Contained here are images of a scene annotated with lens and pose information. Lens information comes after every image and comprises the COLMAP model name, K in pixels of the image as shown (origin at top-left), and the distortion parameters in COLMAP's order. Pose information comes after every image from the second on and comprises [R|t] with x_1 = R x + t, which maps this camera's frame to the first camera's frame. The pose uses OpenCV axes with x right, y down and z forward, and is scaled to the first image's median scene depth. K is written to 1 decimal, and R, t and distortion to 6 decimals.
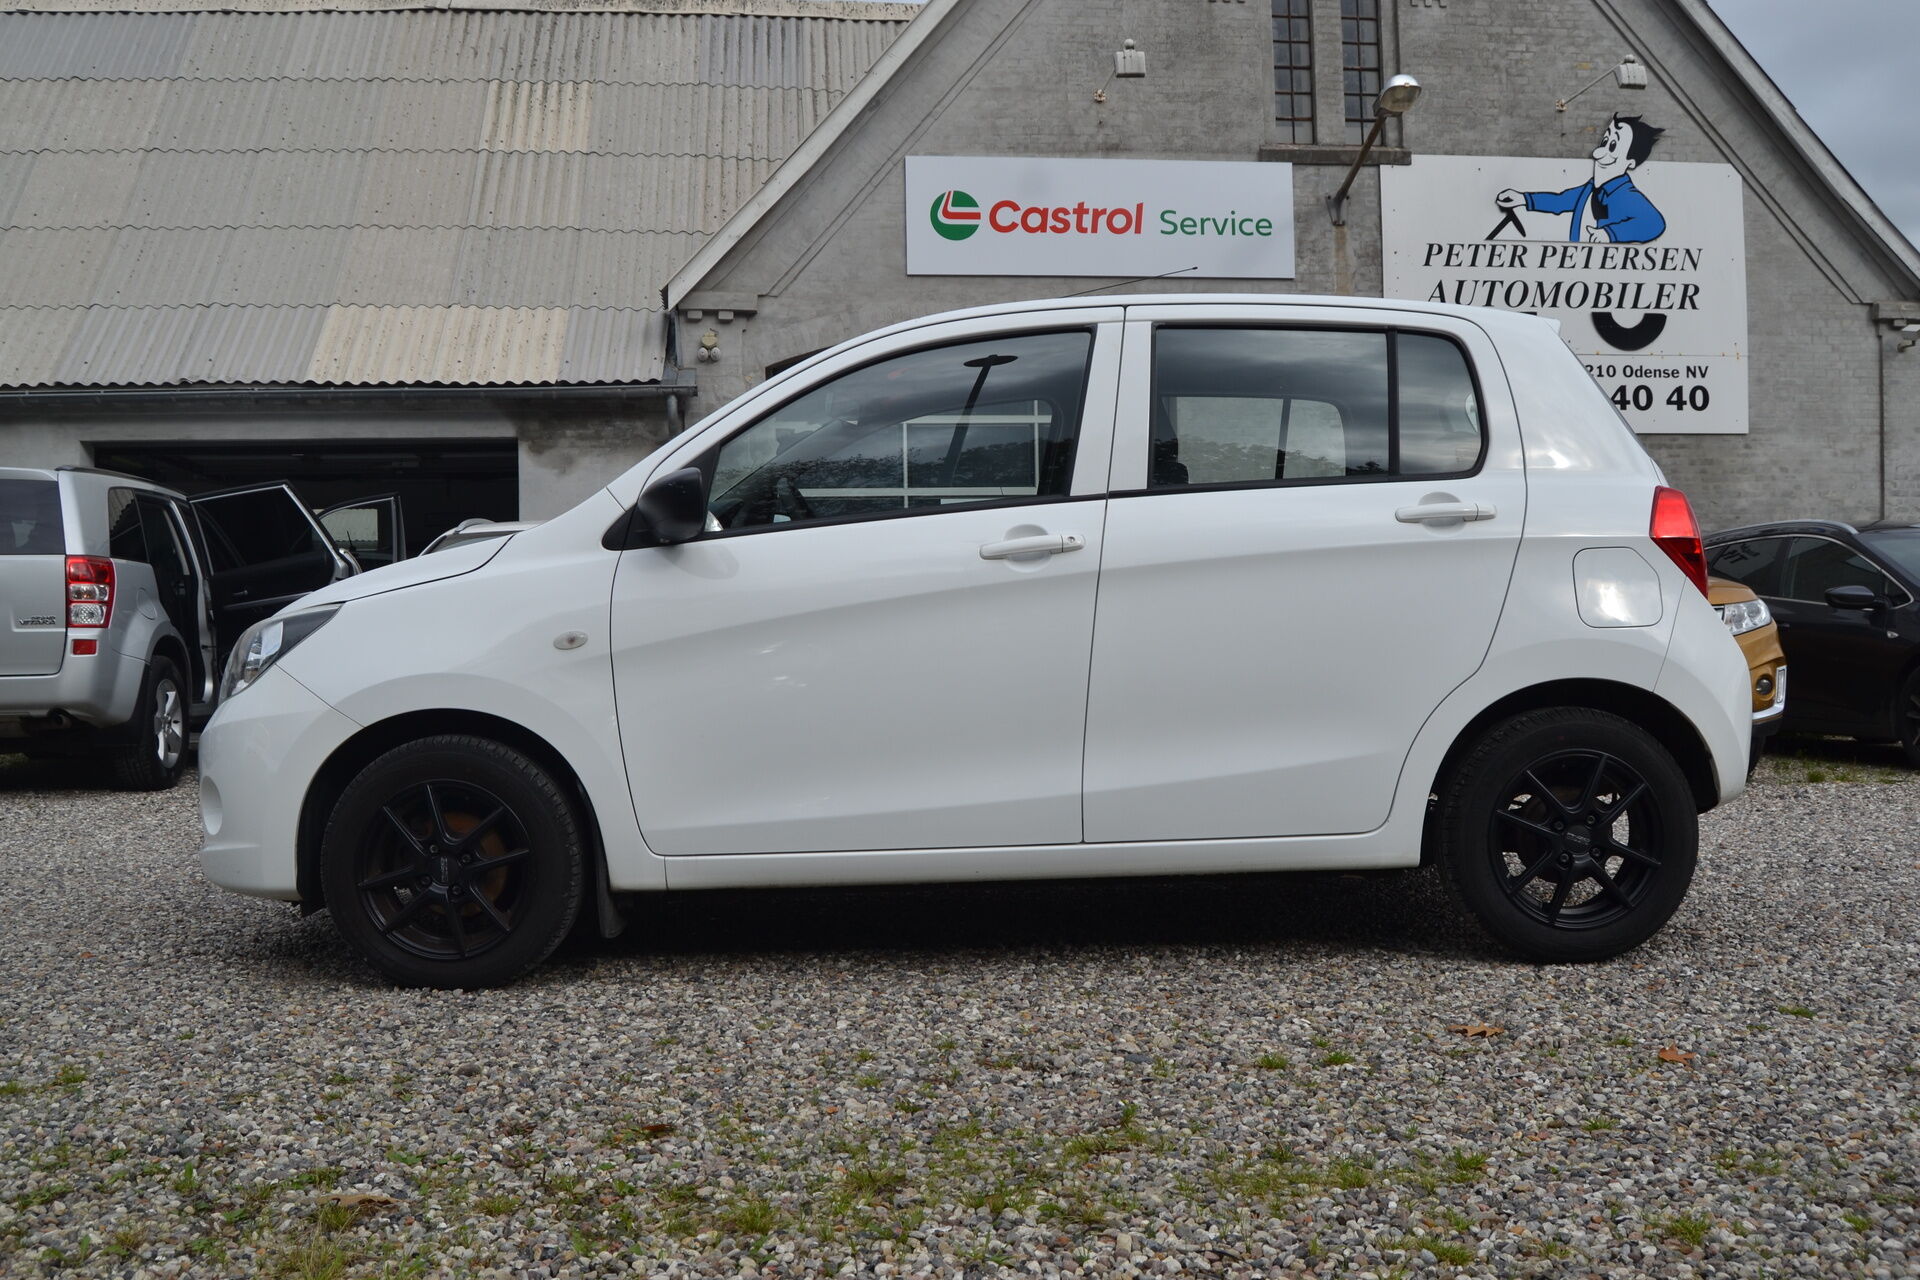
lens RADIAL K [[1730.6, 0, 960.0], [0, 1730.6, 640.0], [0, 0, 1]] dist [-0.066247, 0.009155]
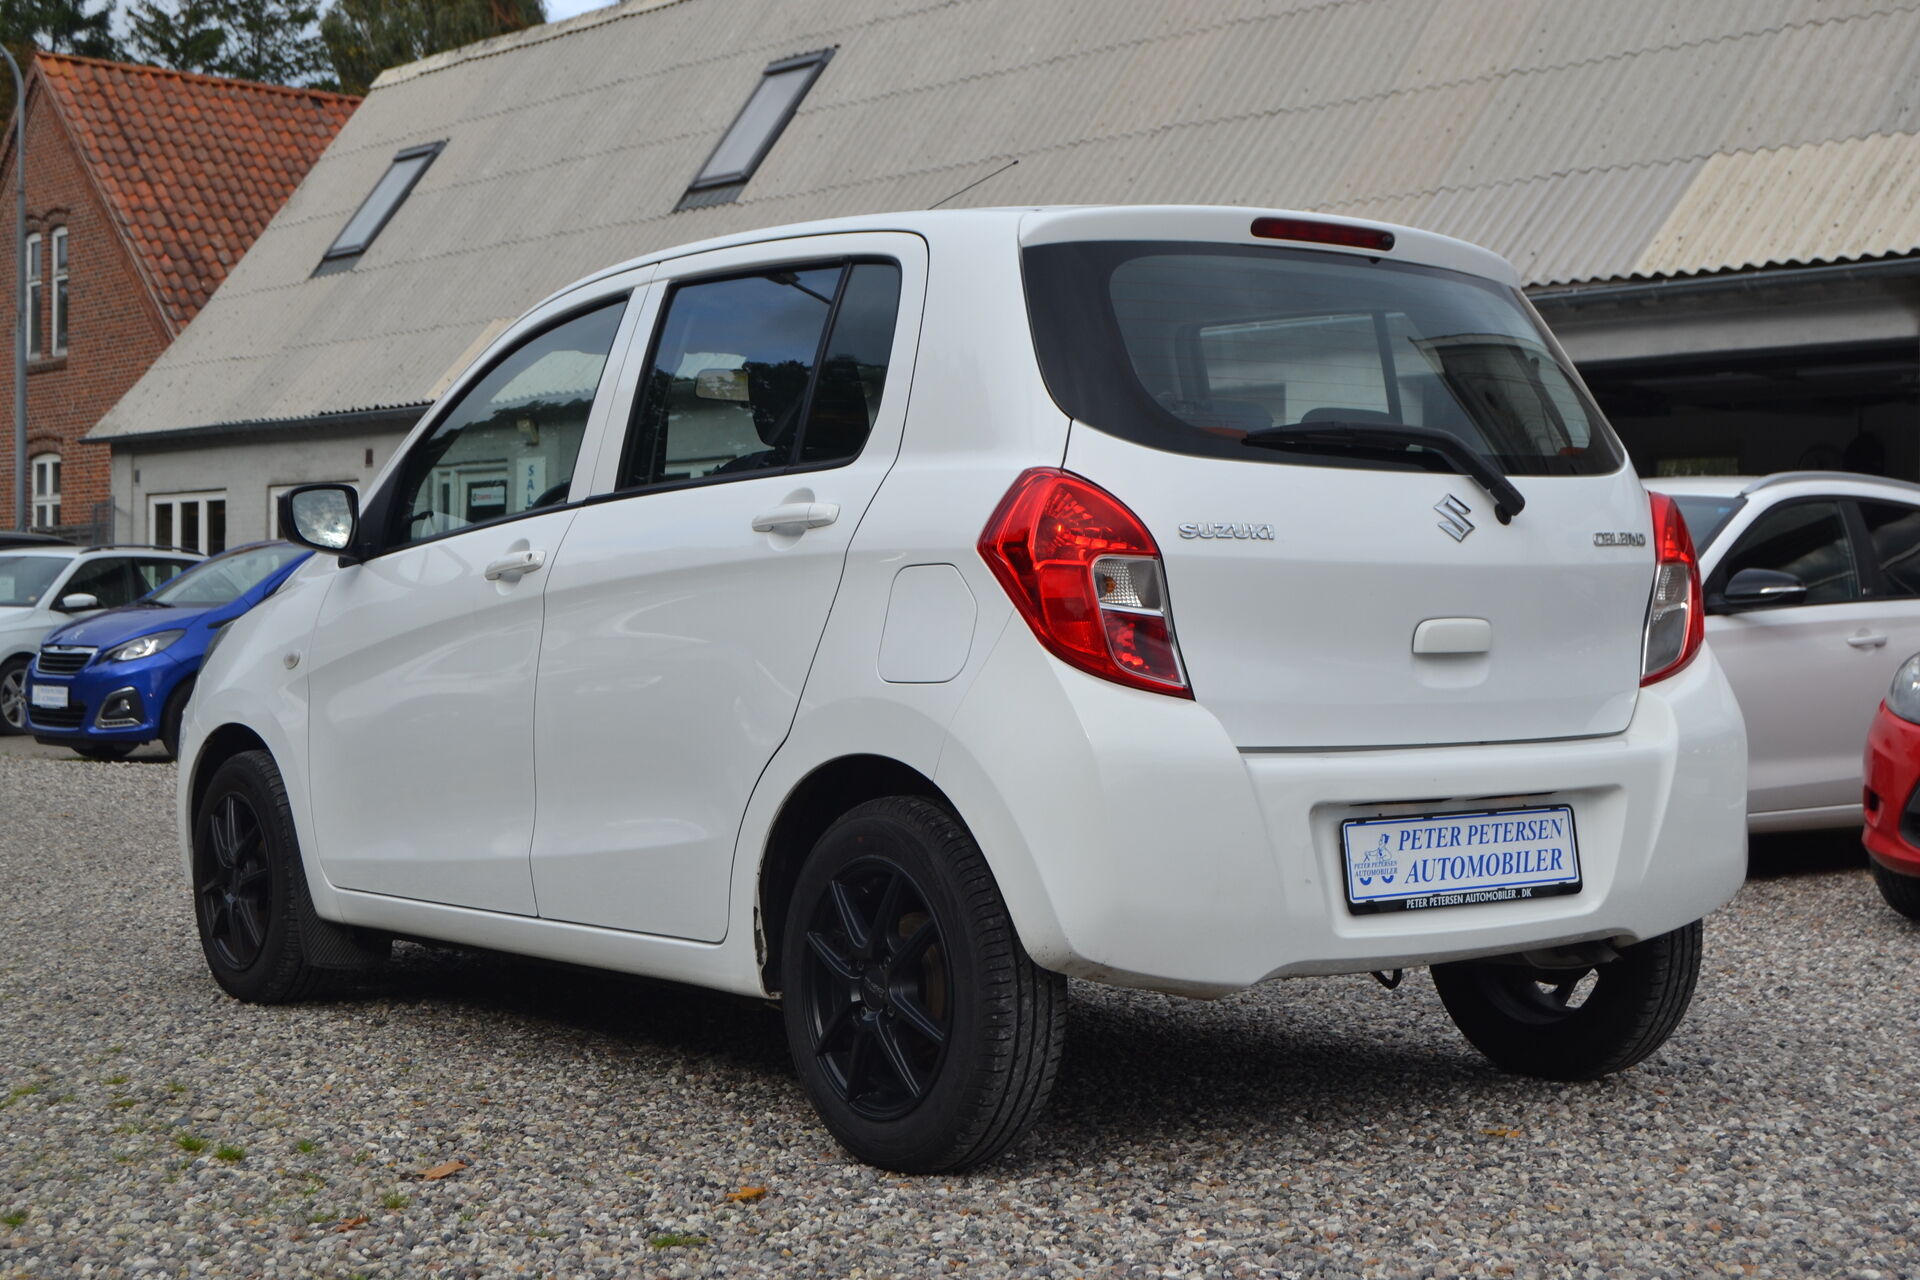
lens RADIAL K [[2886.0, 0, 960.0], [0, 2886.0, 640.0], [0, 0, 1]] dist [-0.080559, 0.056231]
pose [[0.585179, 0.020850, -0.810636, 0.389750], [-0.020033, 0.999736, 0.011253, -0.011016], [0.810657, 0.009655, 0.585442, 0.101025]]
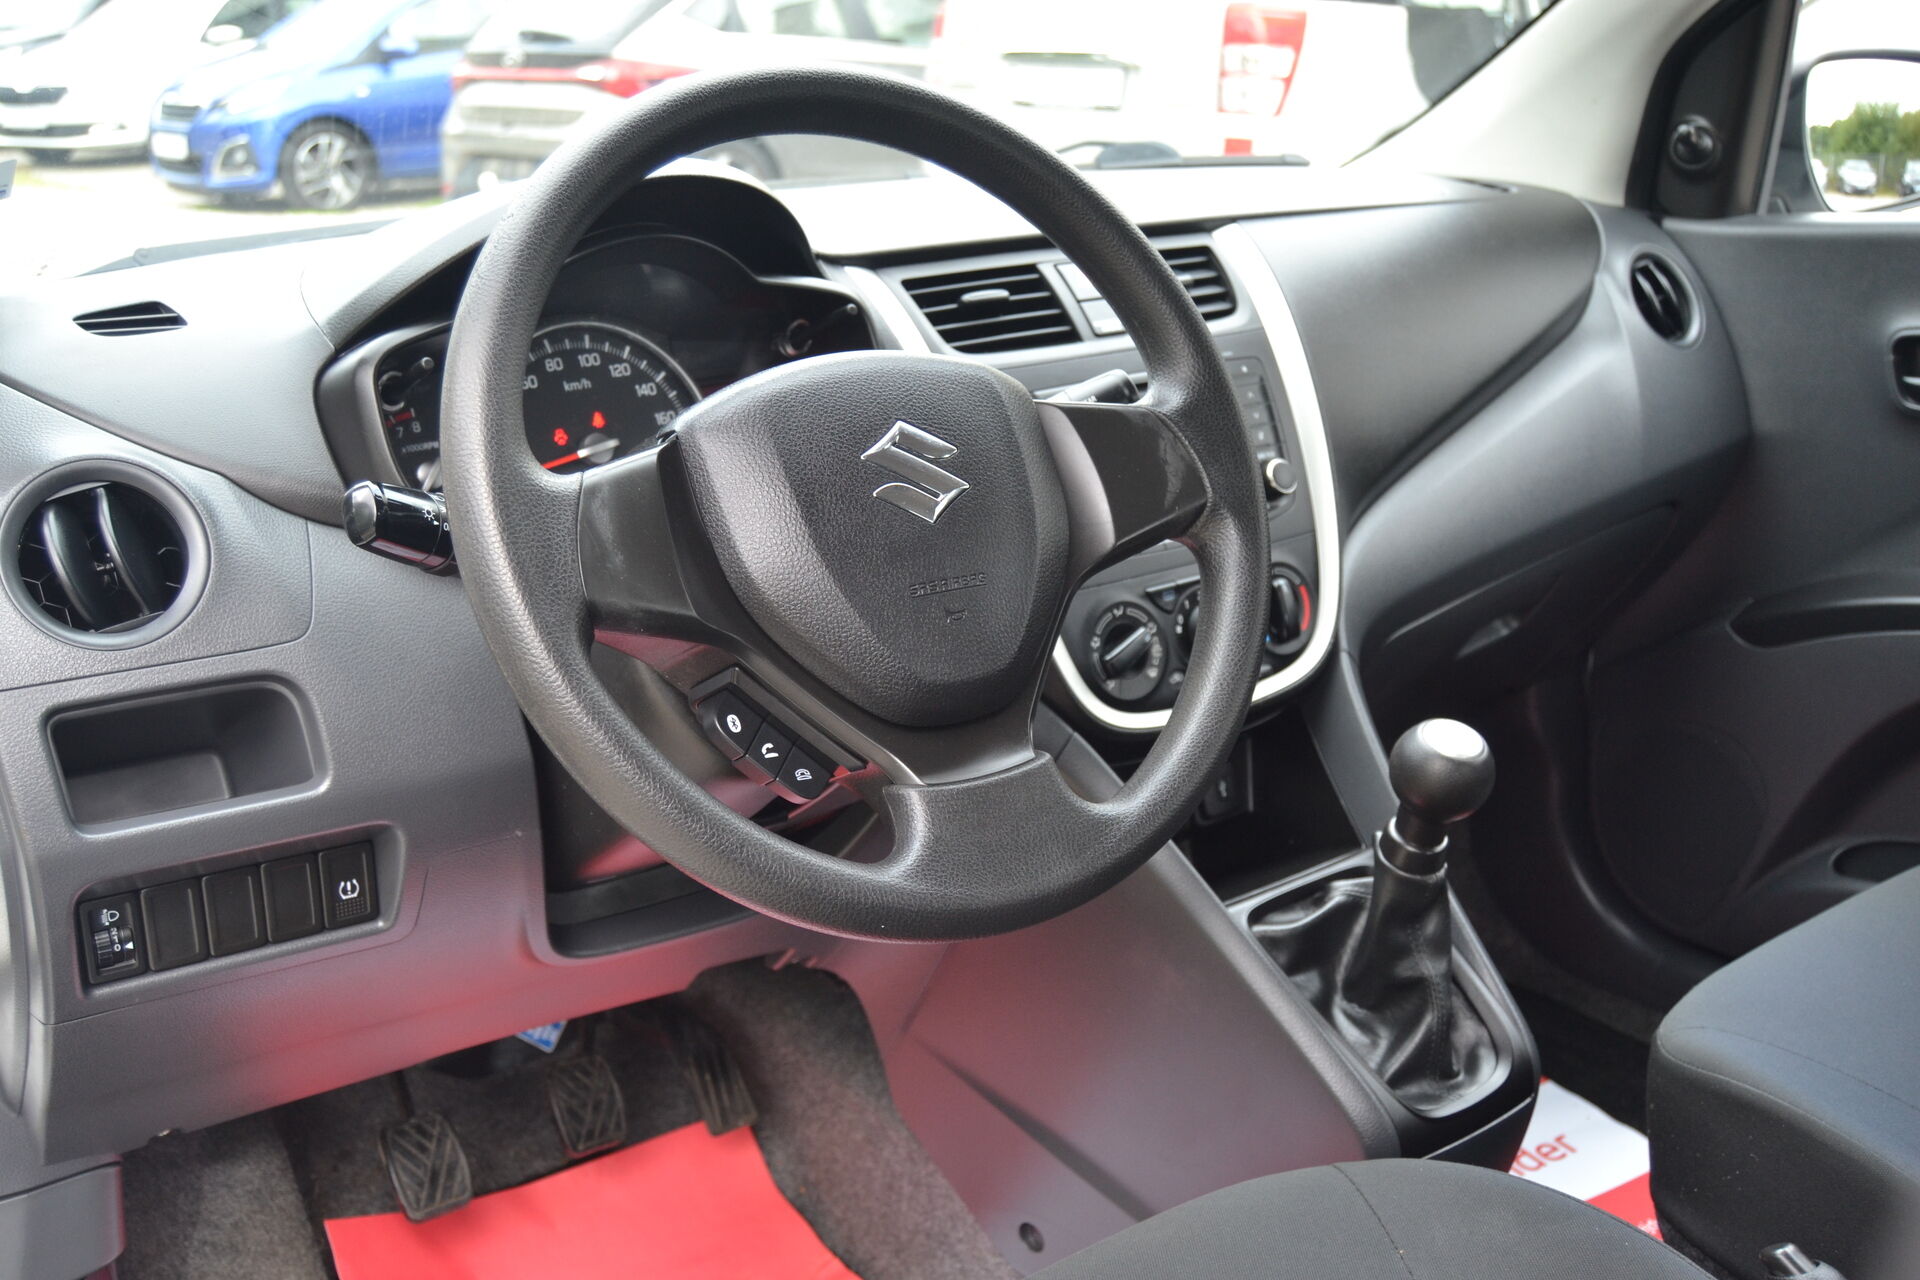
lens RADIAL K [[1913.5, 0, 960.0], [0, 1913.5, 640.0], [0, 0, 1]] dist [-0.071106, 0.007526]
pose [[0.590995, 0.267848, -0.760909, 0.032560], [-0.016523, 0.947087, 0.320552, -0.032625], [0.806506, -0.176872, 0.564150, 0.296340]]
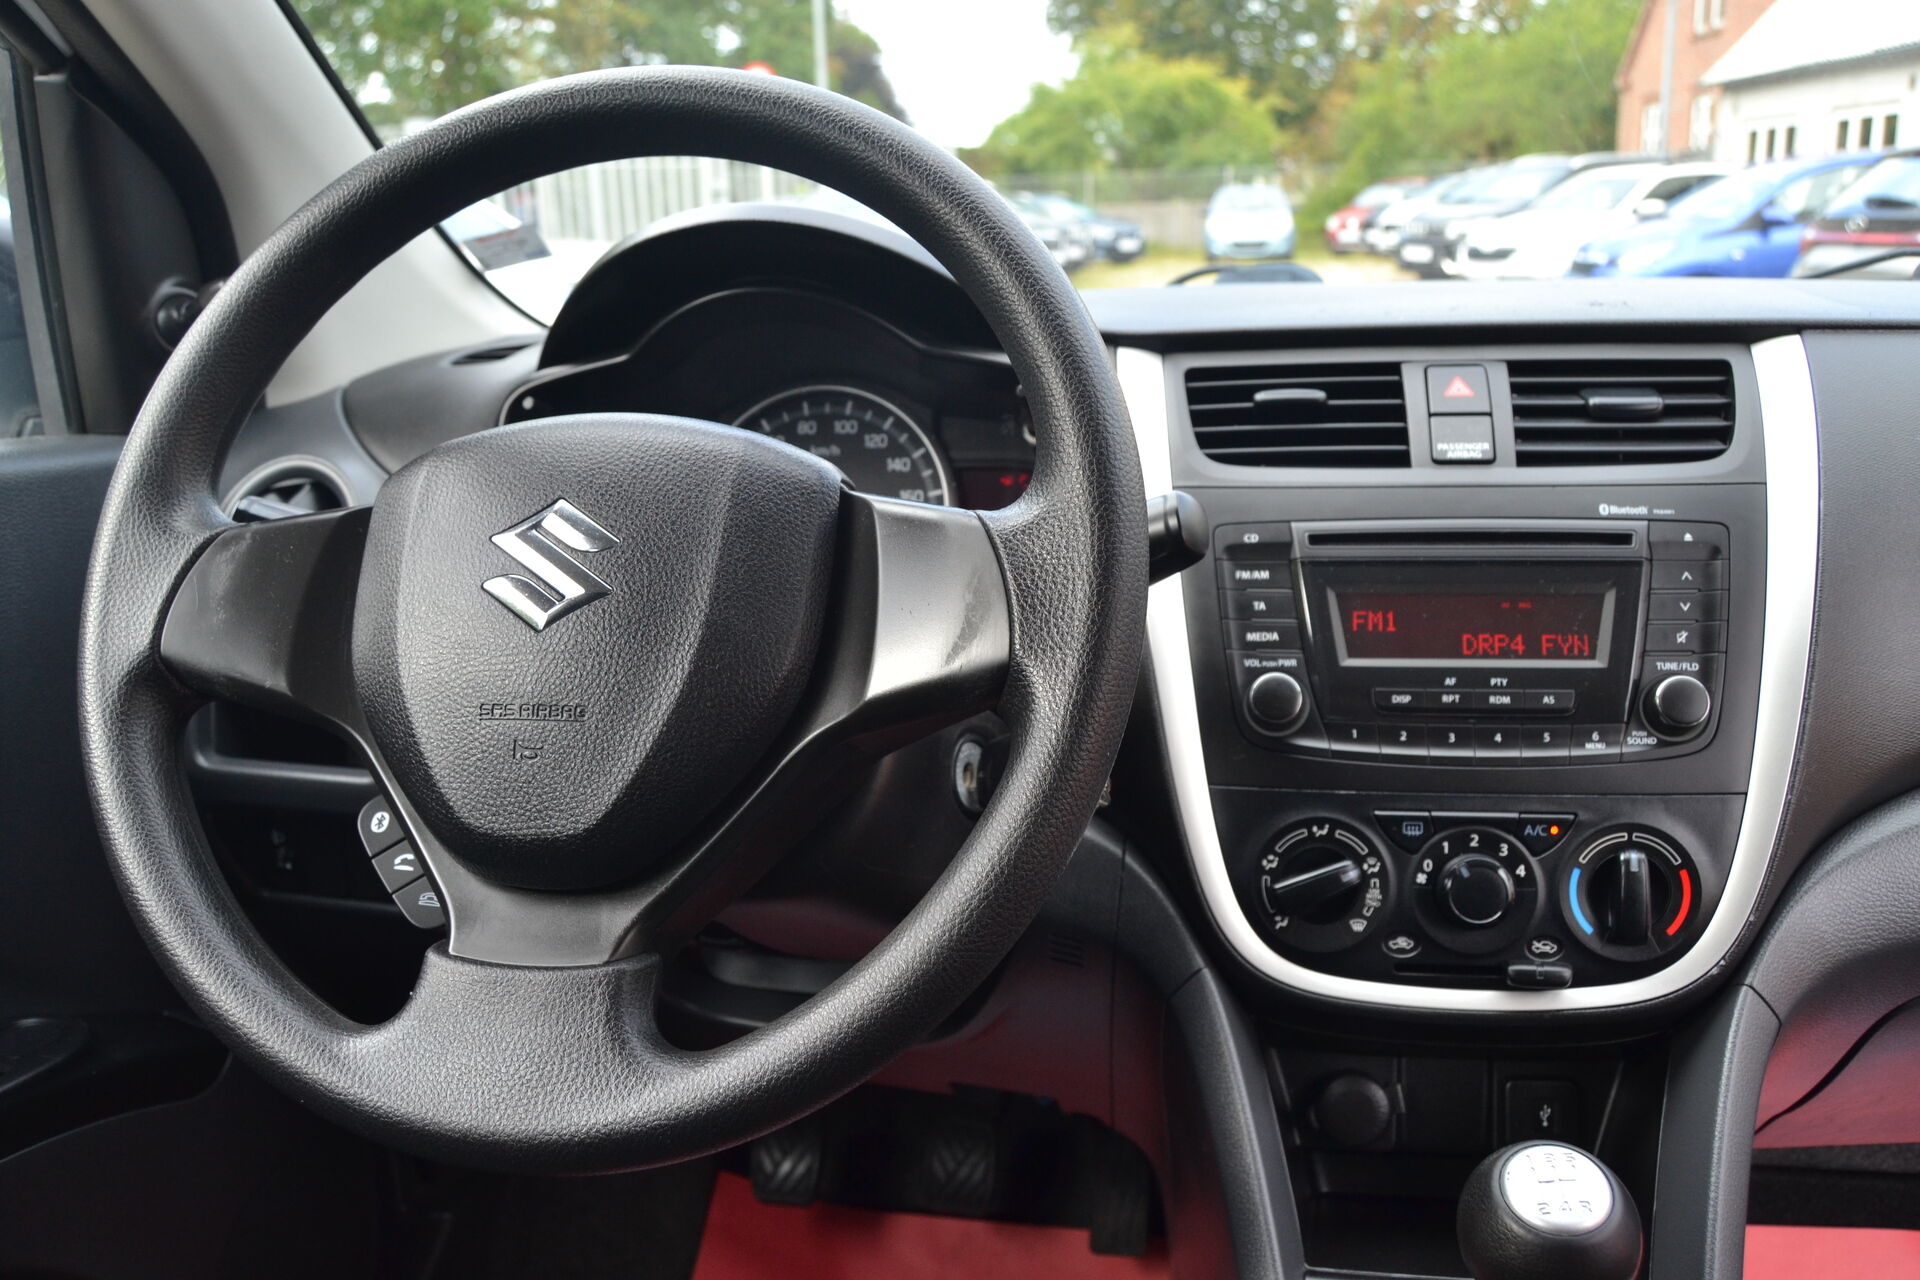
lens RADIAL K [[1500.3, 0, 960.0], [0, 1500.3, 640.0], [0, 0, 1]] dist [-0.071829, 0.002133]
pose [[-0.180815, 0.289064, -0.940079, 0.018073], [0.021403, 0.956764, 0.290077, -0.027119], [0.983284, 0.032330, -0.179184, 0.346462]]
